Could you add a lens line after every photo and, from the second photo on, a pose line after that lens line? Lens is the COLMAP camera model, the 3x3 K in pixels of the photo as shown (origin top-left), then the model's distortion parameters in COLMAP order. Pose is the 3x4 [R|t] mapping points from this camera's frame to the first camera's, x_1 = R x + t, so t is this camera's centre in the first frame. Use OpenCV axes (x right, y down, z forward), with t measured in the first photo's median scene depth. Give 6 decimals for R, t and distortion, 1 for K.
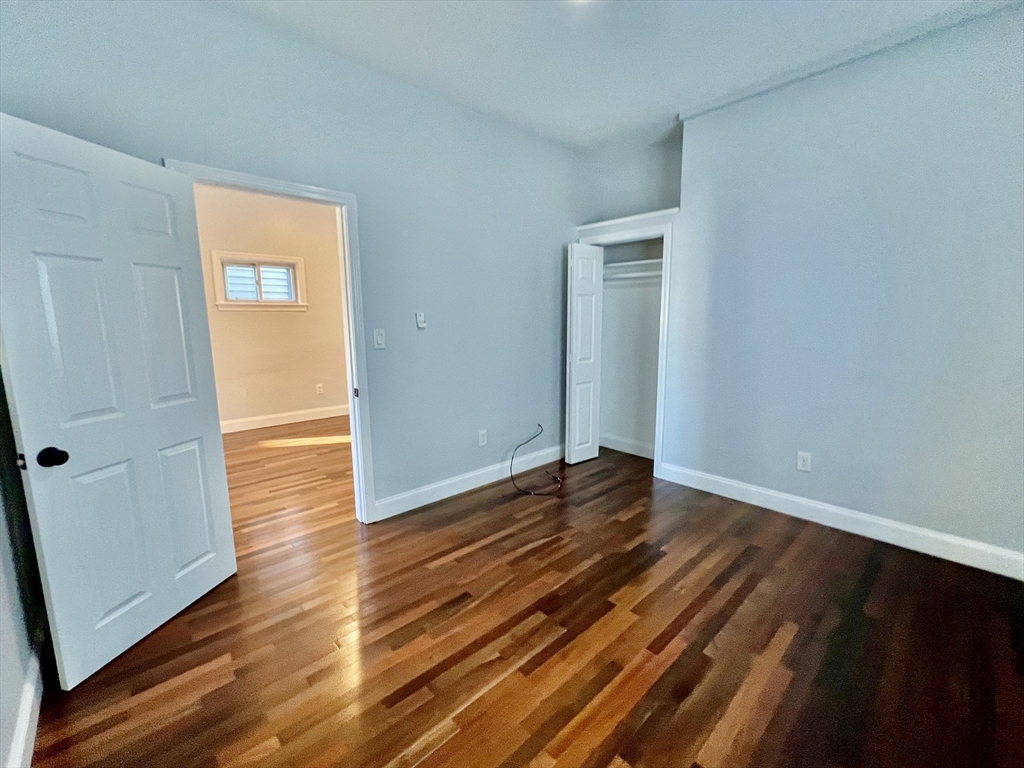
lens RADIAL K [[436.4, 0, 504.6], [0, 436.4, 379.3], [0, 0, 1]] dist [-0.004435, 0.002774]
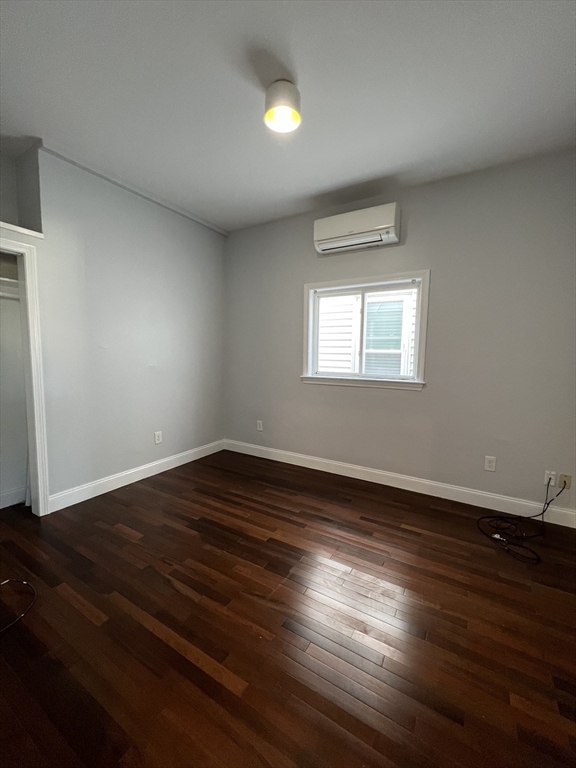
lens RADIAL K [[309.3, 0, 287.7], [0, 309.3, 383.9], [0, 0, 1]] dist [-0.000211, 0.000701]
pose [[-0.296238, -0.088623, 0.950994, -0.586101], [0.115909, 0.984991, 0.127897, -0.109523], [-0.948055, 0.148116, -0.281519, 0.926281]]
